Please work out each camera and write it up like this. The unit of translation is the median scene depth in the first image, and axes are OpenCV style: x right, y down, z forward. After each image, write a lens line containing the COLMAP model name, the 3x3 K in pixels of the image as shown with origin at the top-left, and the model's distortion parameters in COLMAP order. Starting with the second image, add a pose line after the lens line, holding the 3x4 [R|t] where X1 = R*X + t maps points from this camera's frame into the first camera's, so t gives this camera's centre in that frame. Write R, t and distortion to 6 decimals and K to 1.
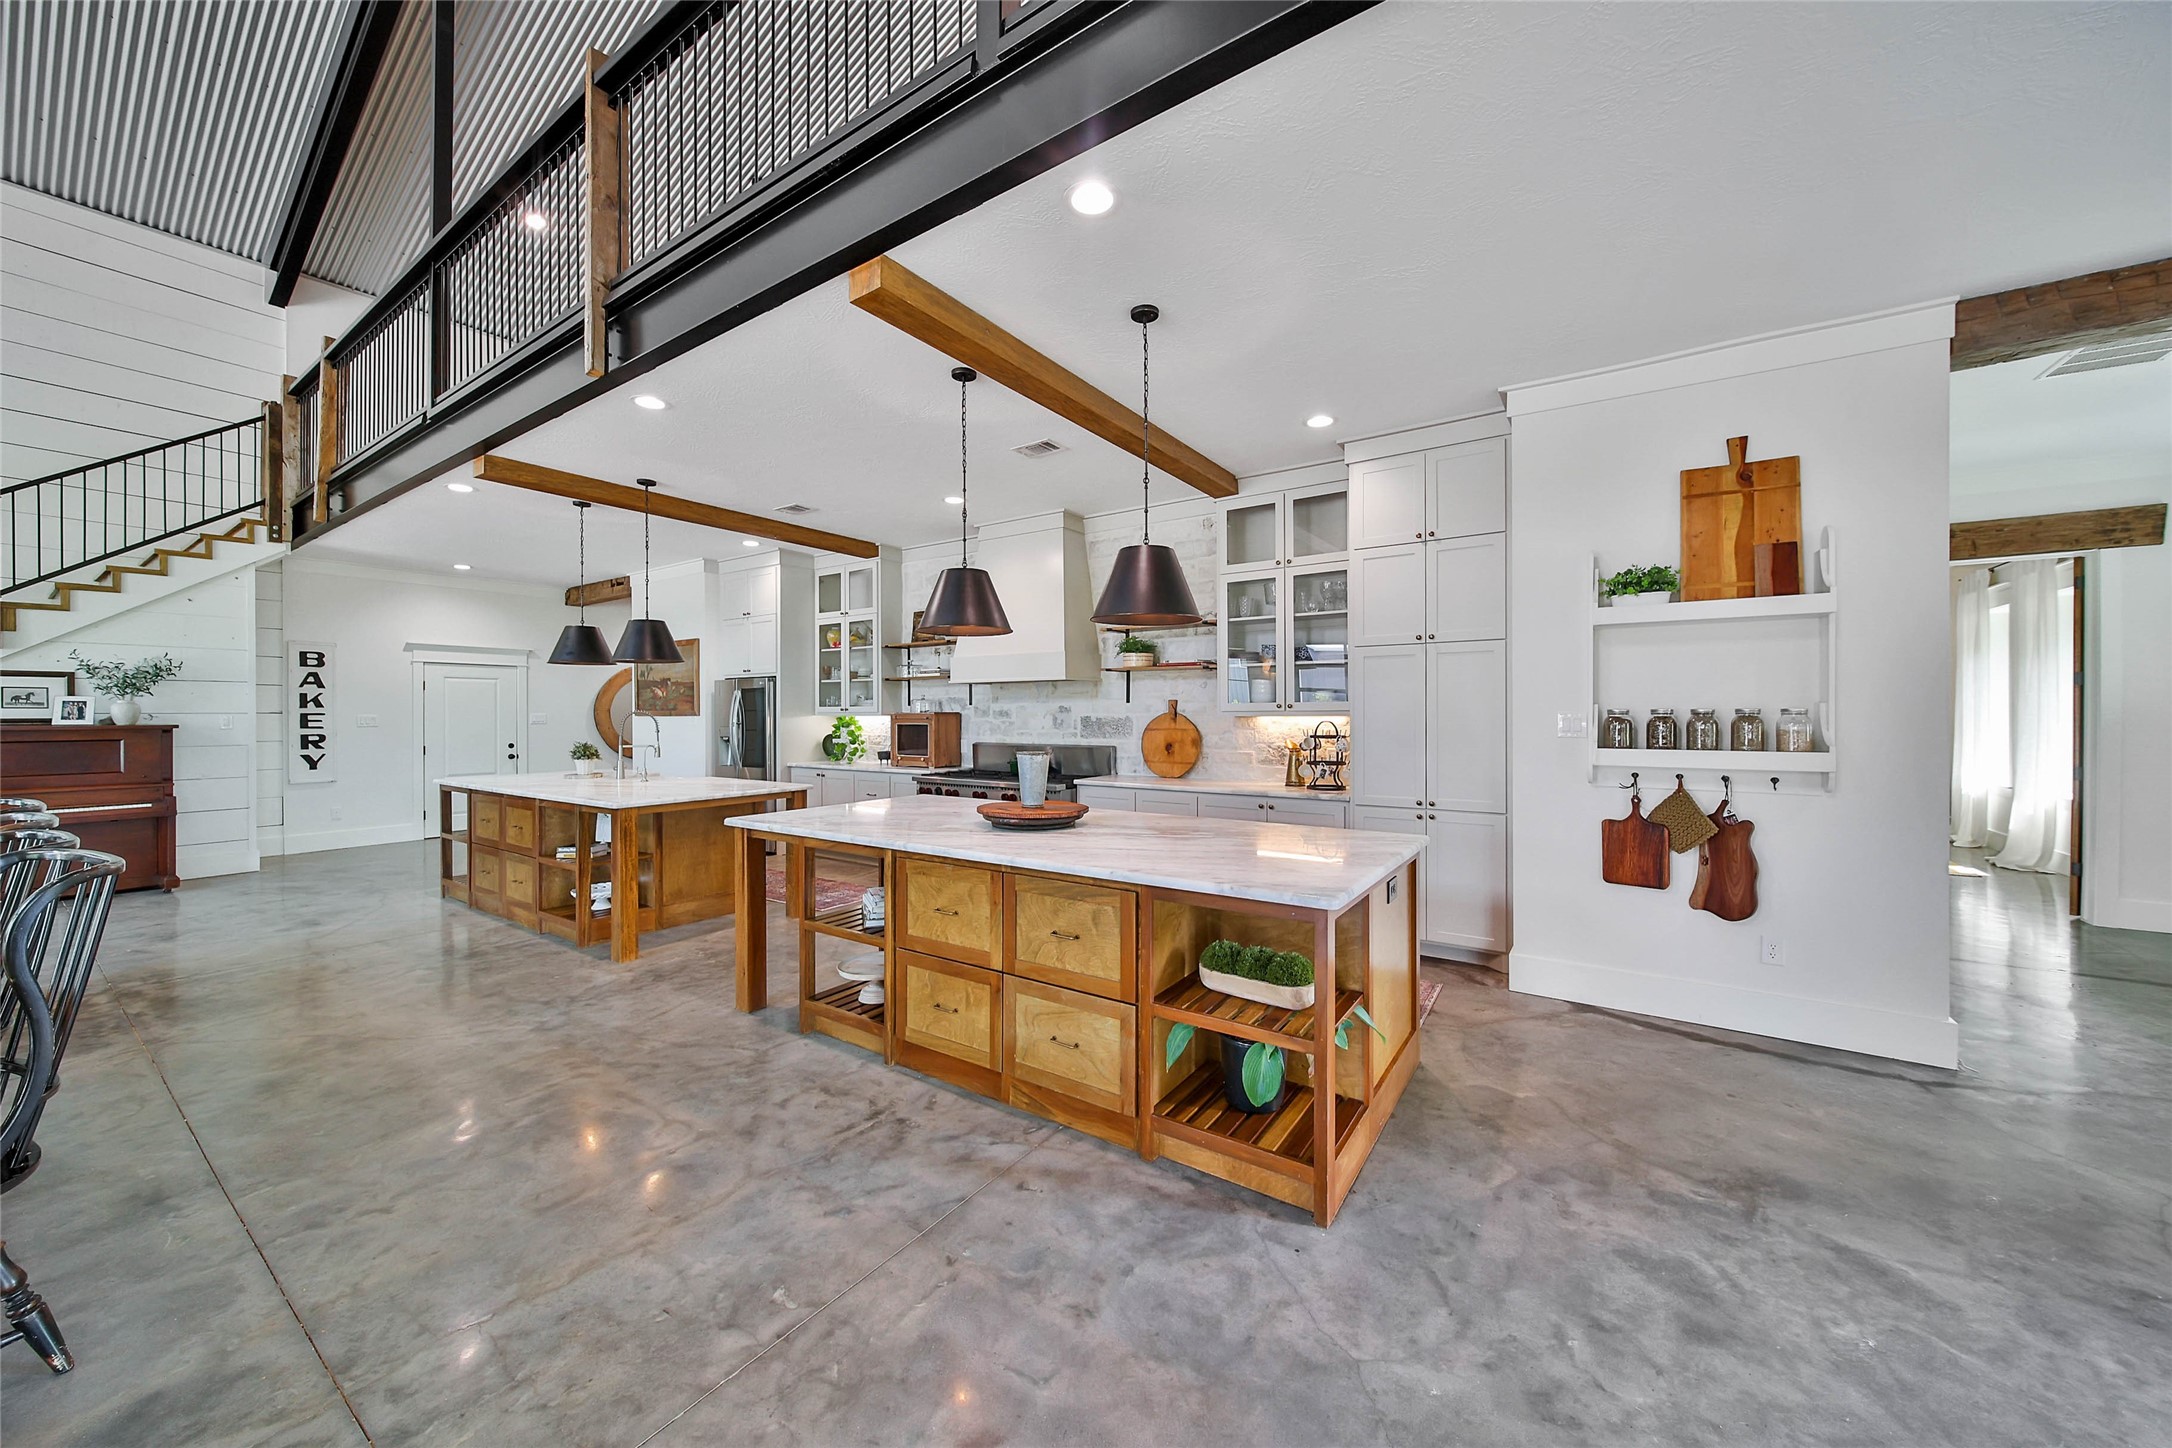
lens RADIAL K [[771.2, 0, 1083.8], [0, 771.2, 710.4], [0, 0, 1]] dist [-0.001373, -0.000372]
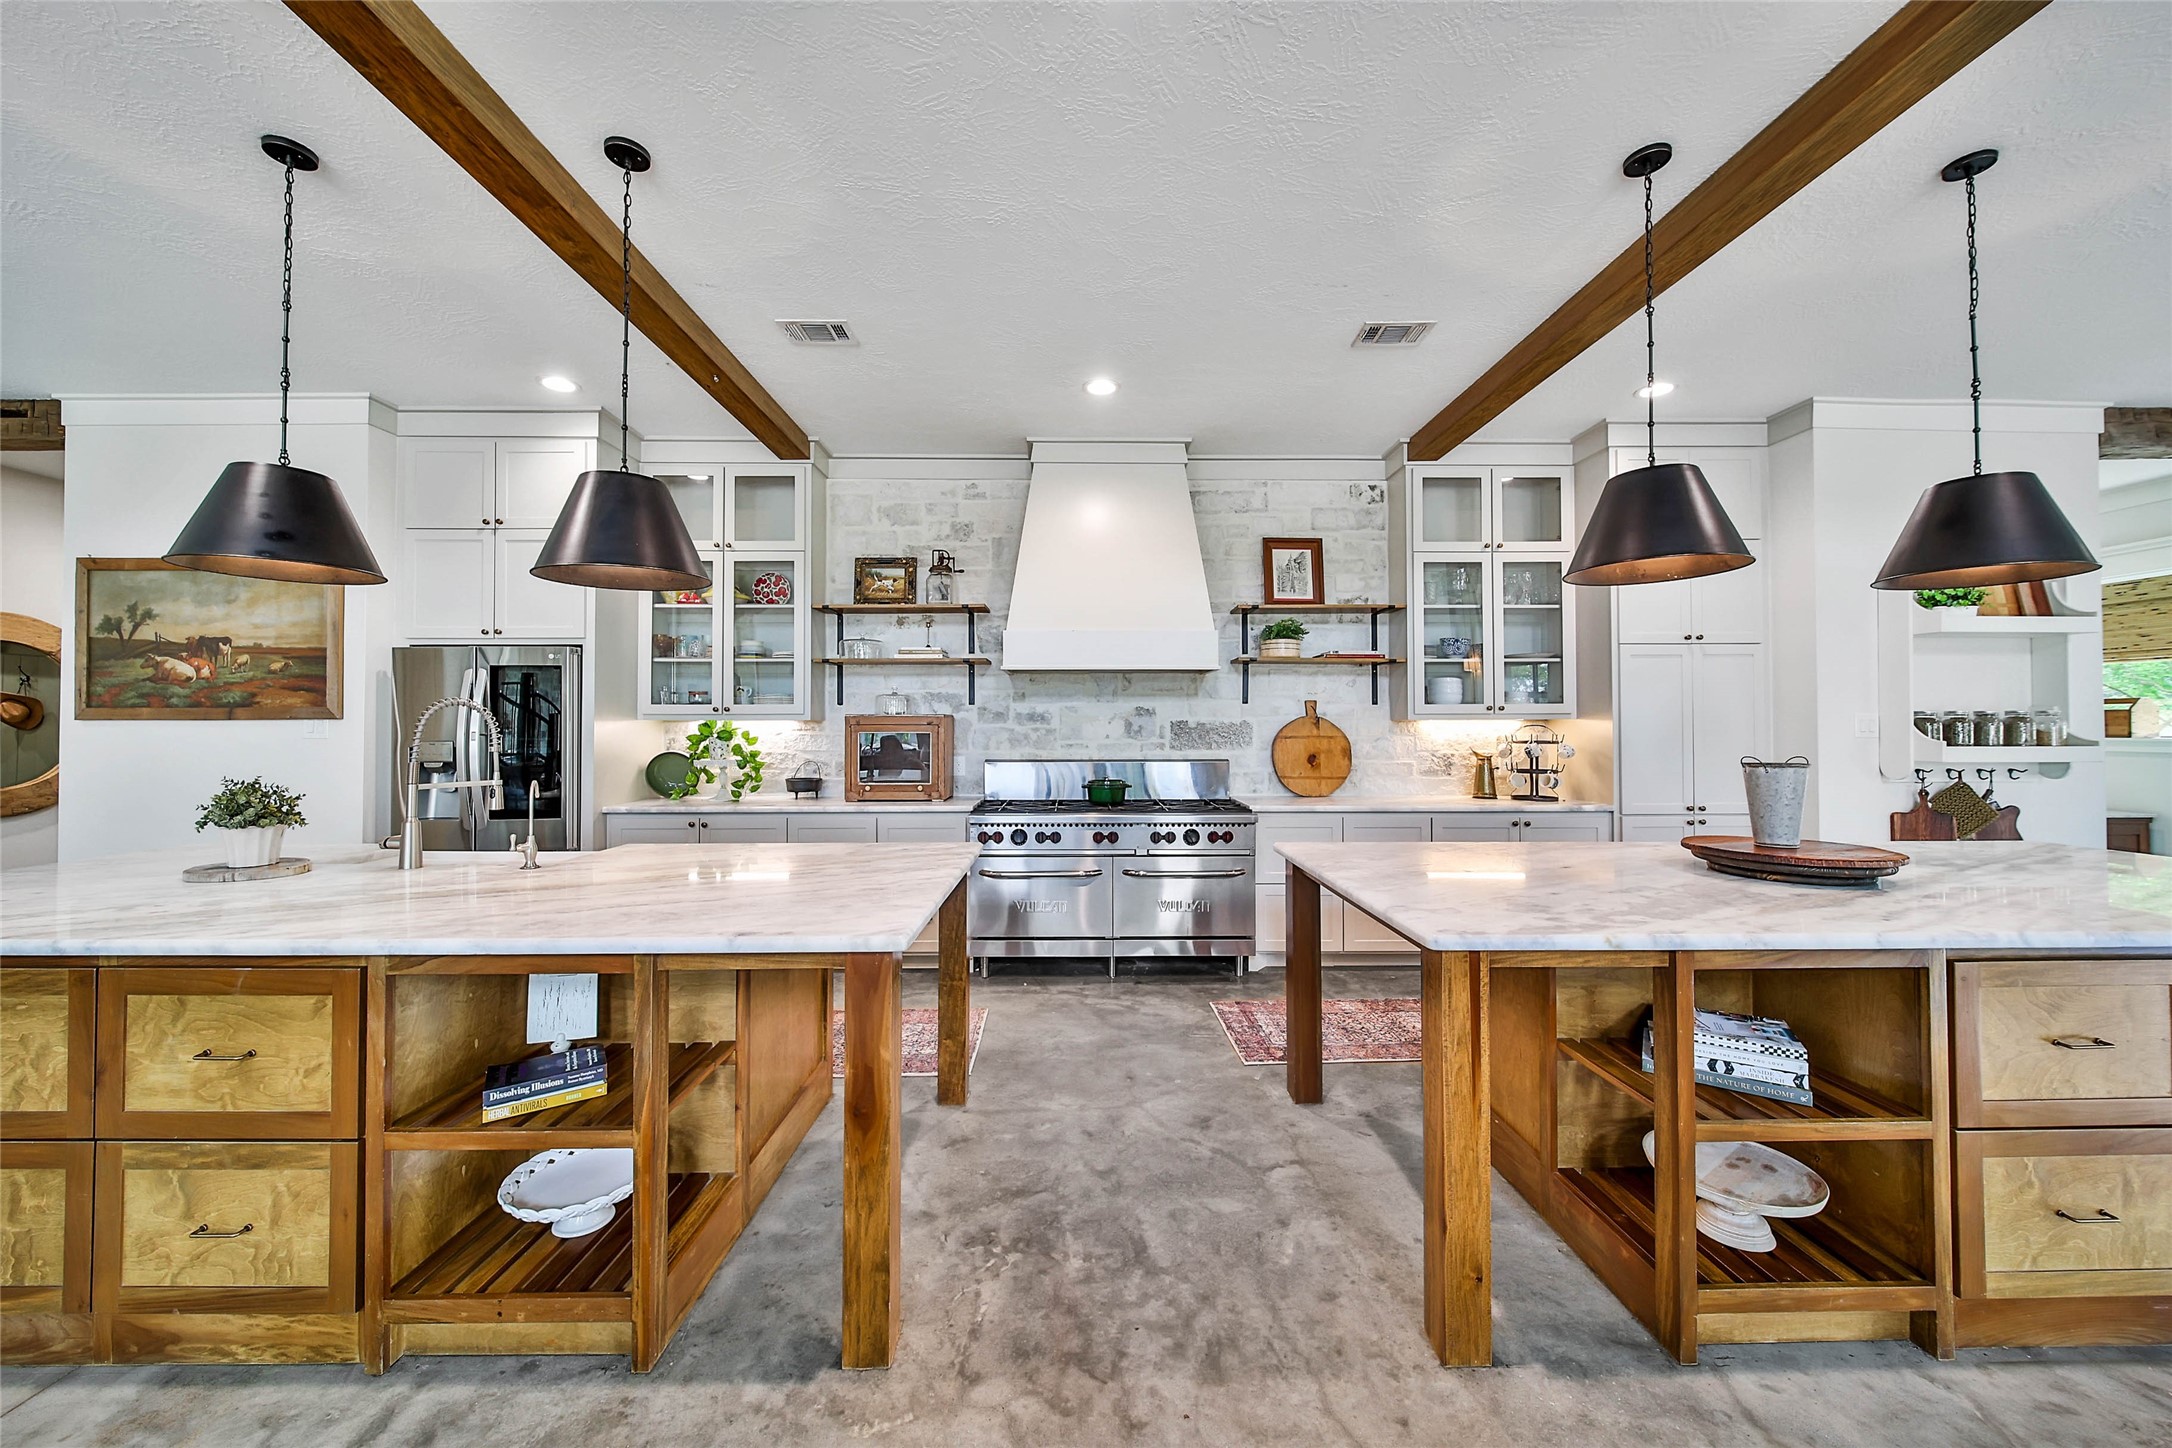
lens RADIAL K [[771.2, 0, 1082.0], [0, 771.2, 719.5], [0, 0, 1]] dist [-0.001373, -0.000372]
pose [[0.817769, 0.007085, 0.575503, -0.533860], [-0.002914, 0.999962, -0.008170, 0.013272], [-0.575539, 0.005004, 0.817759, 0.461167]]
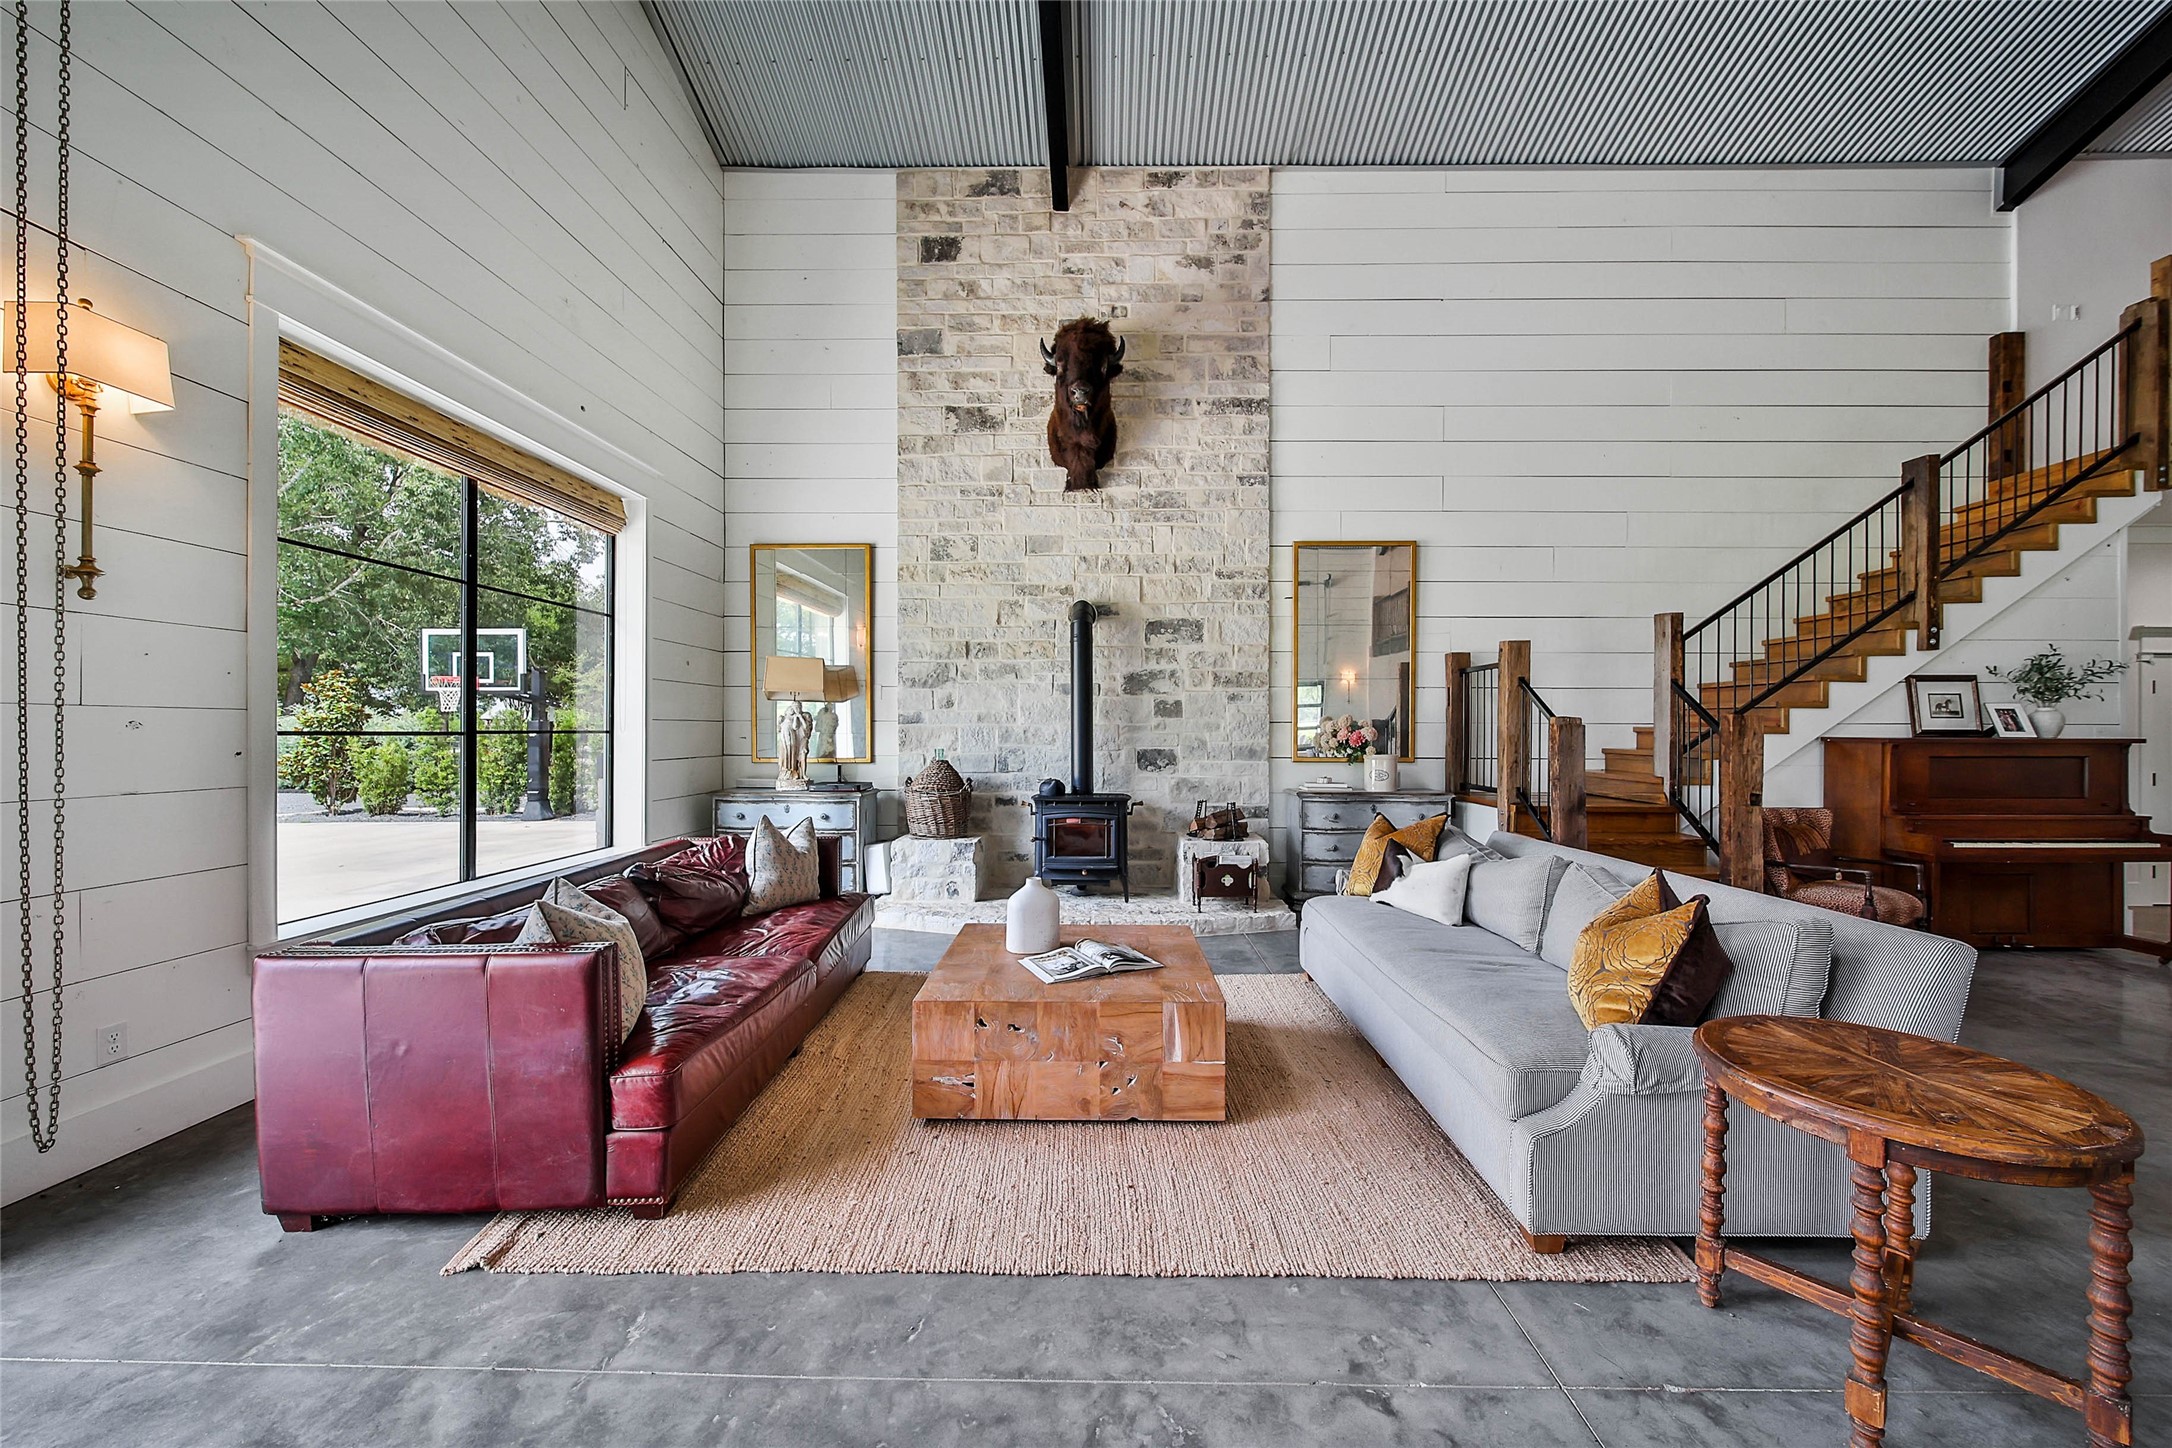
lens RADIAL K [[771.2, 0, 1086.9], [0, 771.2, 736.9], [0, 0, 1]] dist [-0.001373, -0.000372]
pose [[0.553323, 0.006640, -0.832941, -1.170330], [-0.001006, 0.999973, 0.007304, 0.013509], [0.832967, -0.003204, 0.553314, -0.300764]]
